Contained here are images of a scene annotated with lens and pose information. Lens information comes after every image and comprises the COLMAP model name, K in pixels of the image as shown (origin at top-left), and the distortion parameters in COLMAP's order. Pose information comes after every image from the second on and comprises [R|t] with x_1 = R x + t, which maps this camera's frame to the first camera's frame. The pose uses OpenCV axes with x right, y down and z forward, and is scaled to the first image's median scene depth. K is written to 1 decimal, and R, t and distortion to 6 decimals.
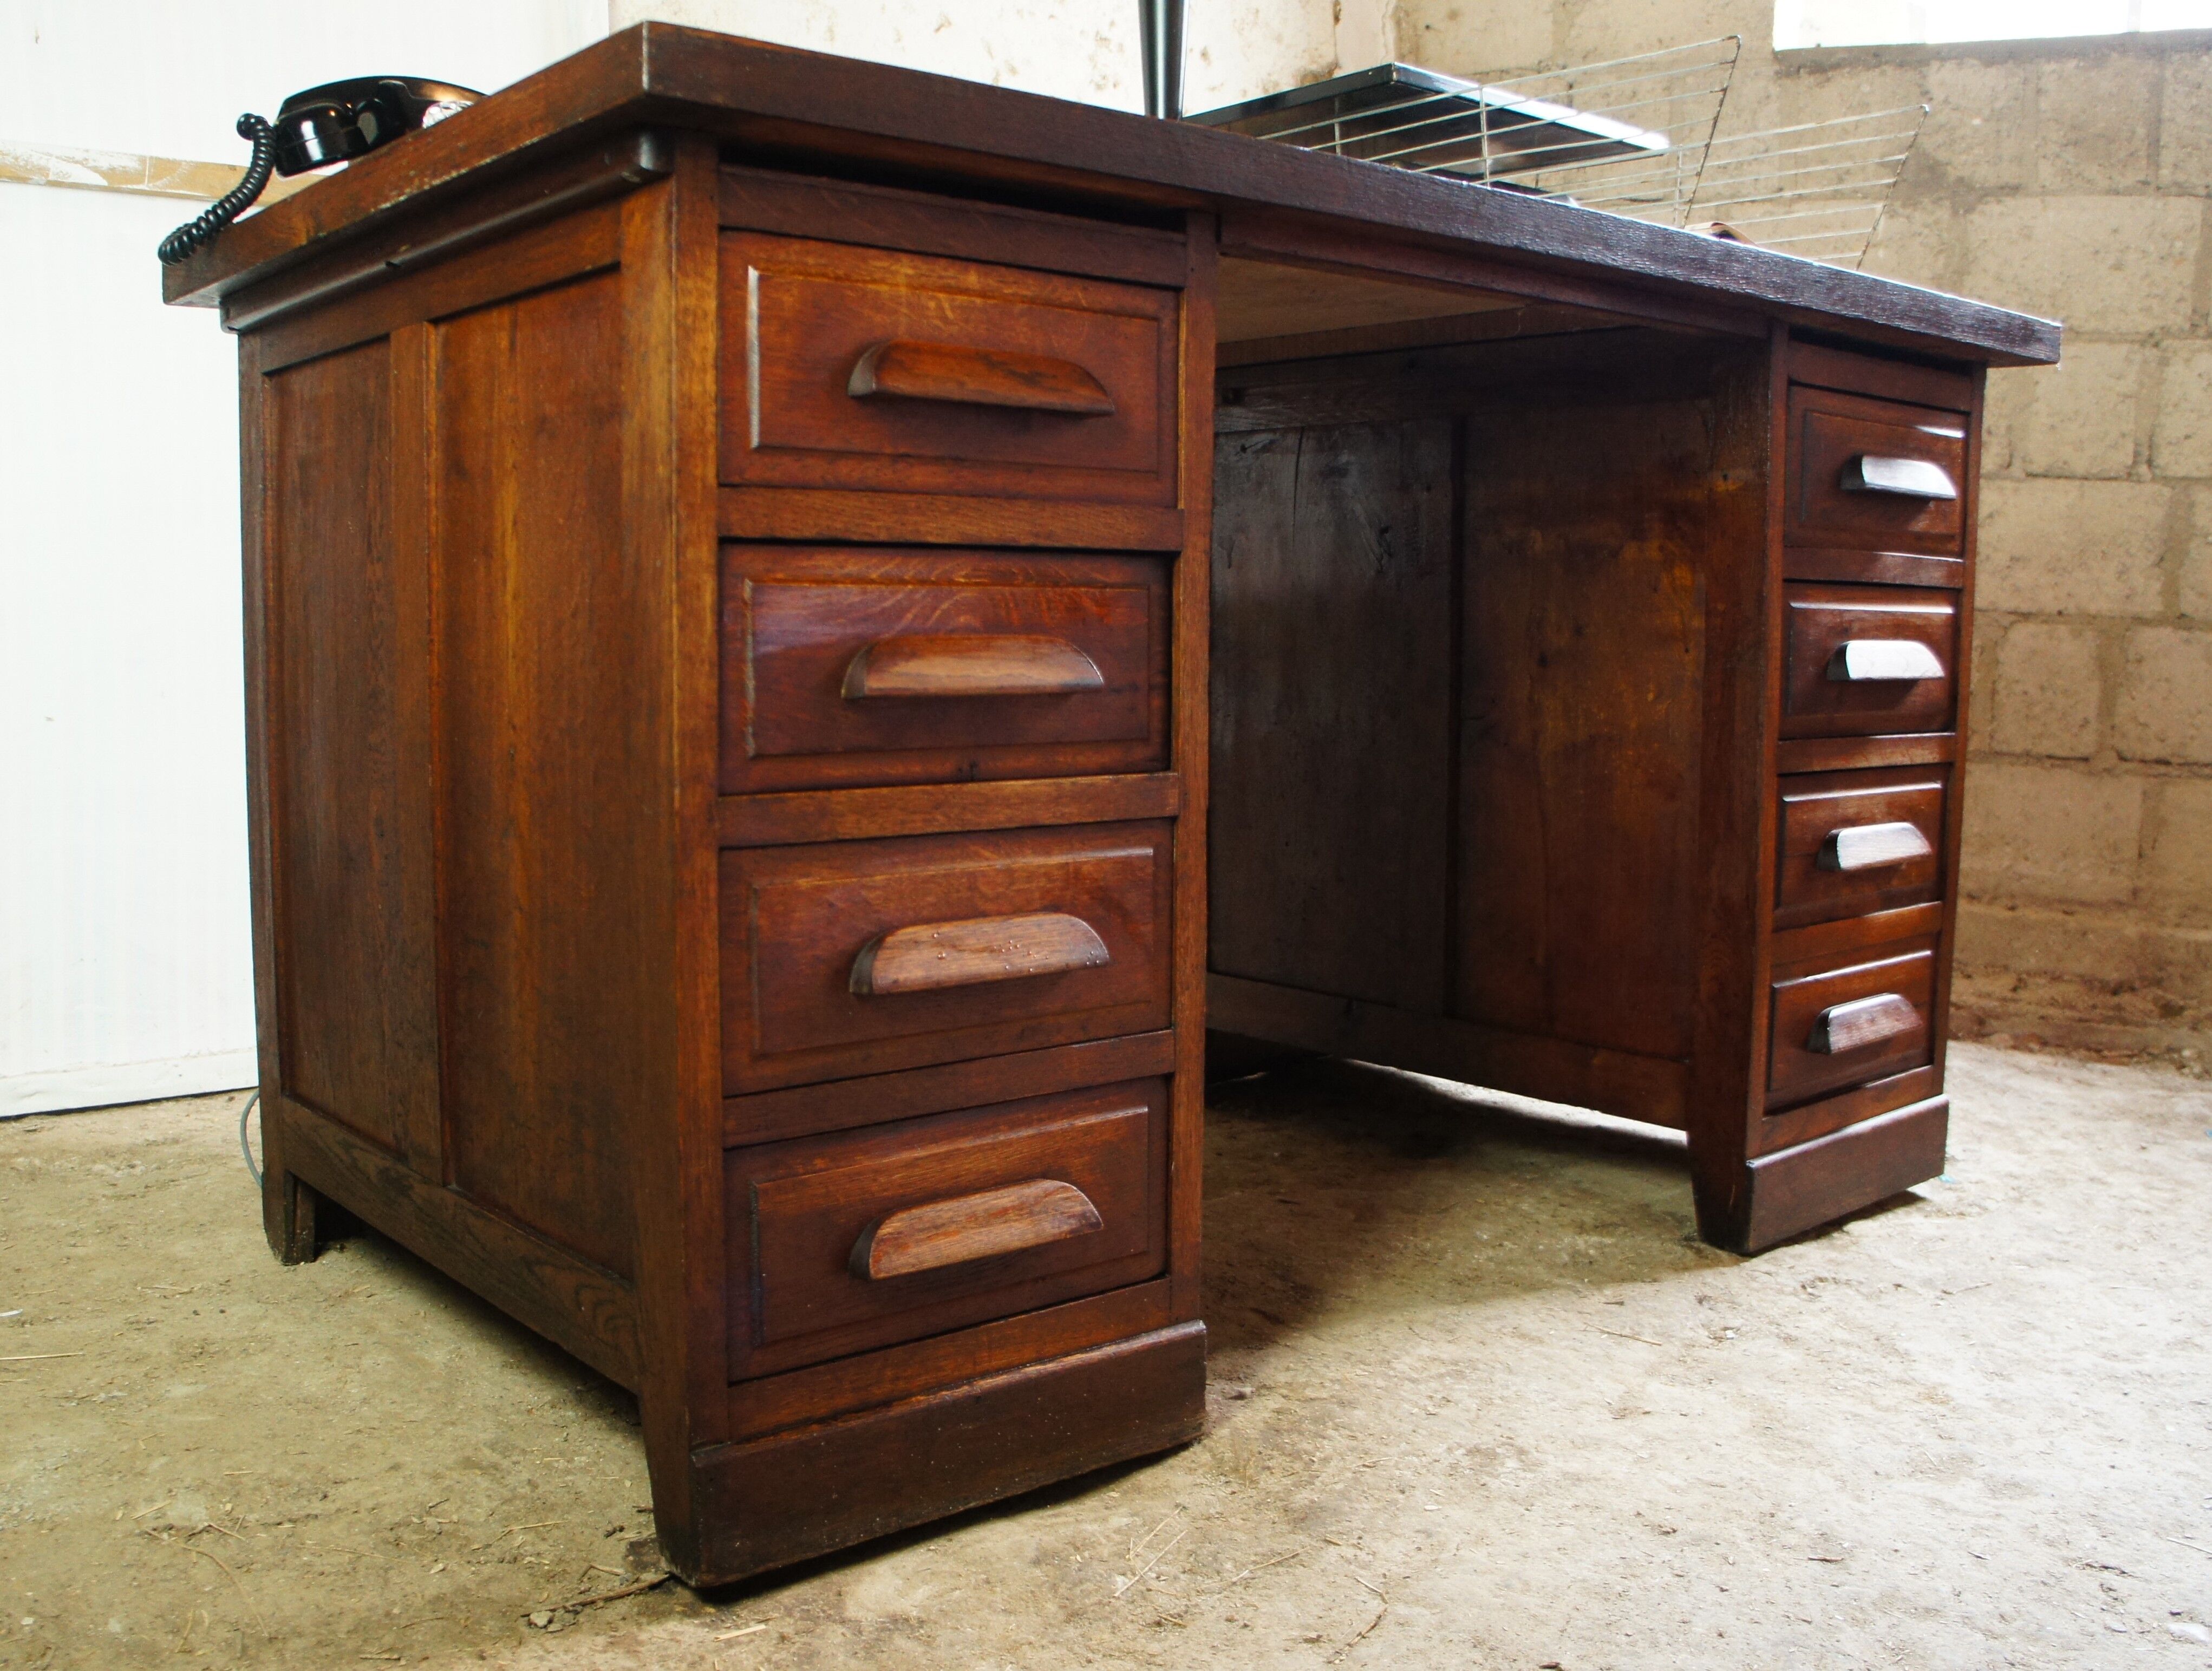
lens RADIAL K [[2102.6, 0, 1102.6], [0, 2102.6, 850.8], [0, 0, 1]] dist [-0.158939, 0.000000]
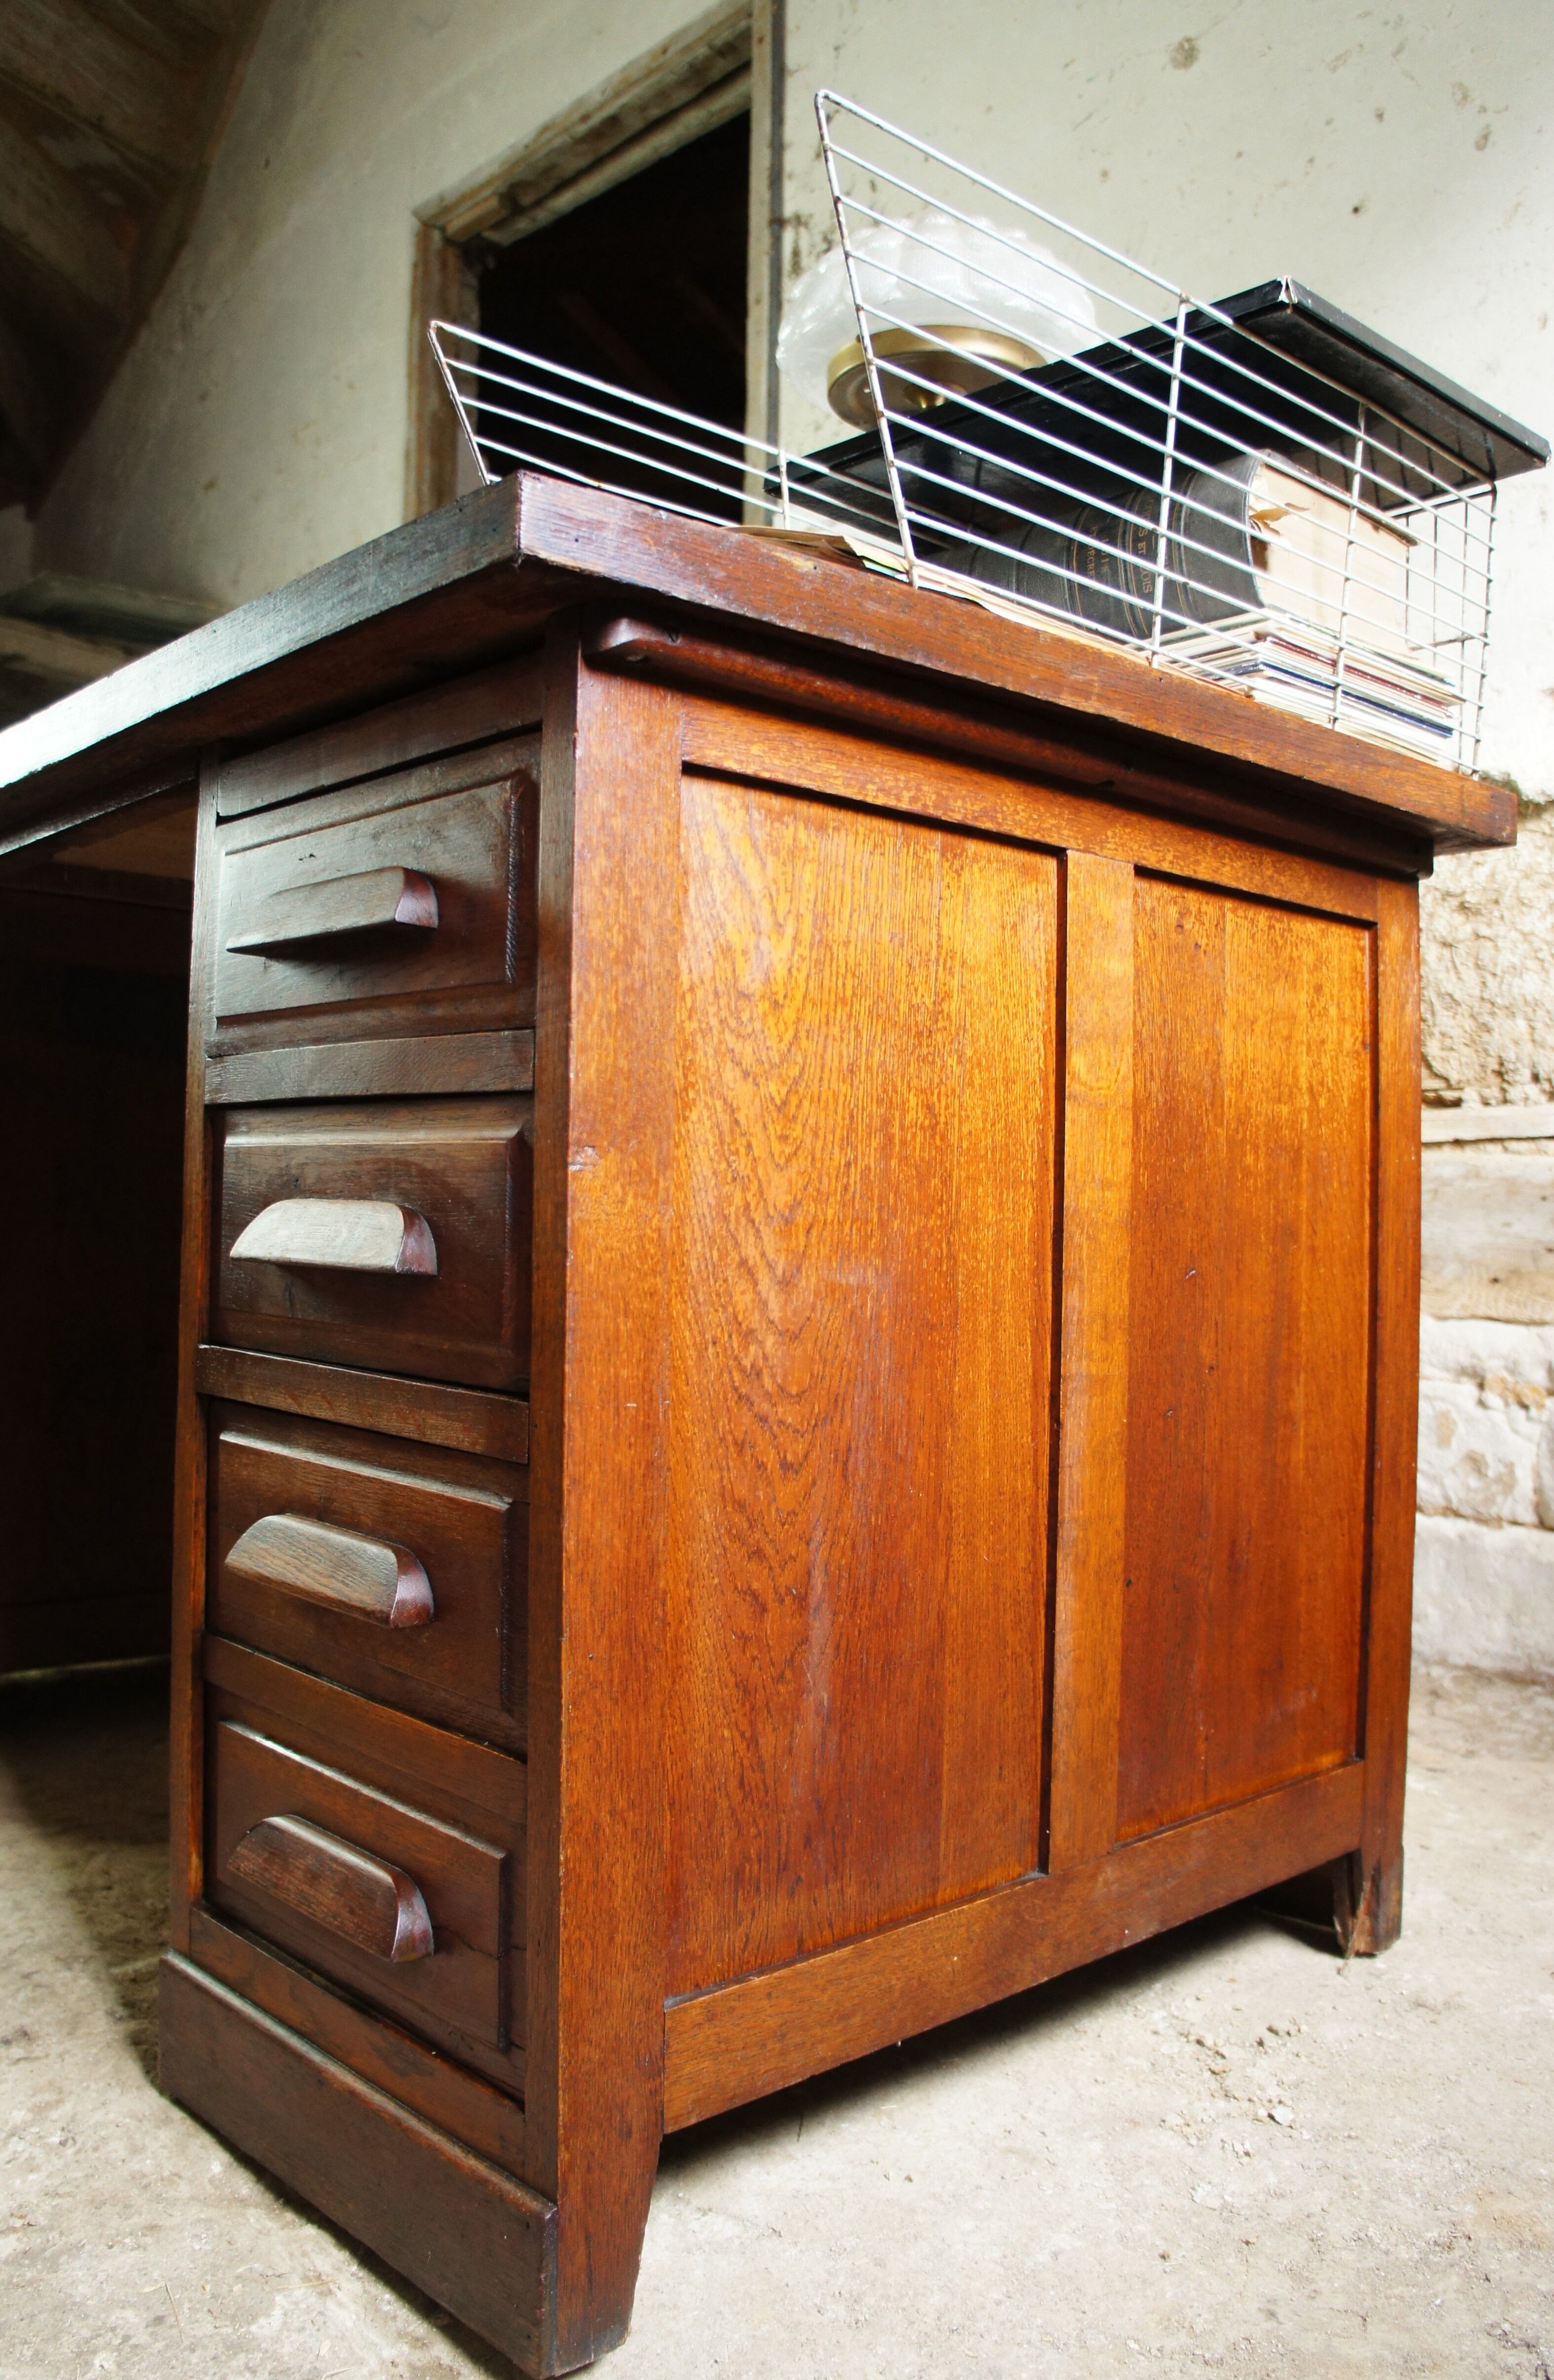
lens RADIAL K [[1959.5, 0, 779.5], [0, 1959.5, 1171.7], [0, 0, 1]] dist [-0.151670, 0.088916]
pose [[0.017828, -0.027460, -0.999464, 1.335136], [-0.146291, 0.988793, -0.029776, -0.162110], [0.989081, 0.146743, 0.013611, 1.619056]]
